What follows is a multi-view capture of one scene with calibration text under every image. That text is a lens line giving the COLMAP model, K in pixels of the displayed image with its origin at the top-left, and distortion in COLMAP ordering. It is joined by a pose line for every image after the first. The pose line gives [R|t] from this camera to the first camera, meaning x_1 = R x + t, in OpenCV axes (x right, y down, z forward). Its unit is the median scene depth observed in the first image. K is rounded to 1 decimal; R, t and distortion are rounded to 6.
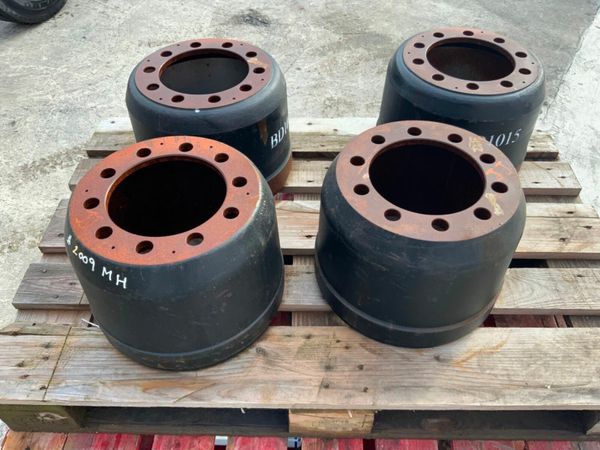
lens RADIAL K [[499.8, 0, 300.0], [0, 499.8, 225.0], [0, 0, 1]] dist [0.094442, -0.200664]
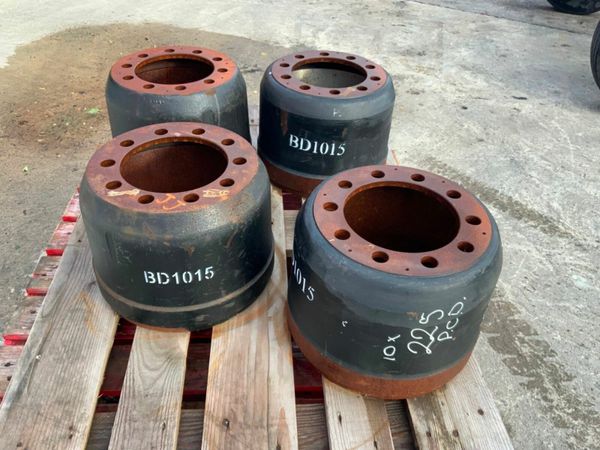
lens RADIAL K [[499.8, 0, 300.0], [0, 499.8, 225.0], [0, 0, 1]] dist [0.094442, -0.200664]
pose [[0.081148, 0.639824, -0.764225, 1.091251], [-0.754475, 0.540466, 0.372376, -0.584382], [0.651293, 0.546371, 0.526589, 0.620043]]
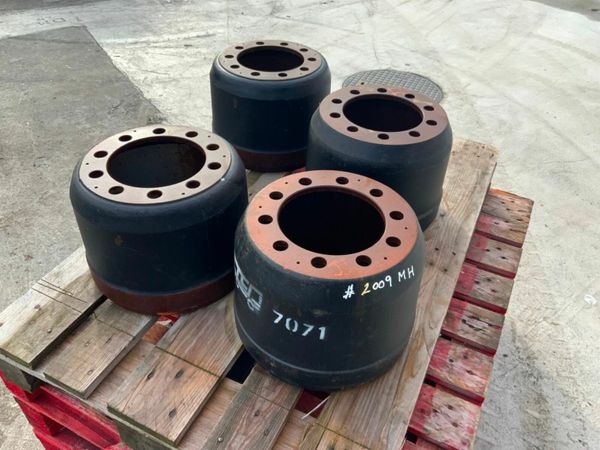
lens RADIAL K [[499.8, 0, 300.0], [0, 499.8, 225.0], [0, 0, 1]] dist [0.094442, -0.200664]
pose [[0.421447, -0.566449, 0.708179, -0.948132], [0.636800, 0.740848, 0.213611, -0.291224], [-0.645653, 0.360943, 0.672943, 0.283494]]
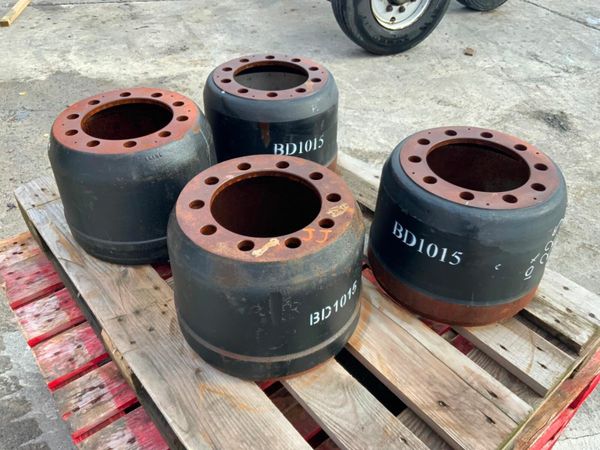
lens RADIAL K [[499.8, 0, 300.0], [0, 499.8, 225.0], [0, 0, 1]] dist [0.094442, -0.200664]
pose [[0.652643, 0.488626, -0.579053, 0.832036], [-0.561674, 0.824951, 0.063068, -0.150948], [0.508508, 0.284078, 0.812847, 0.203151]]
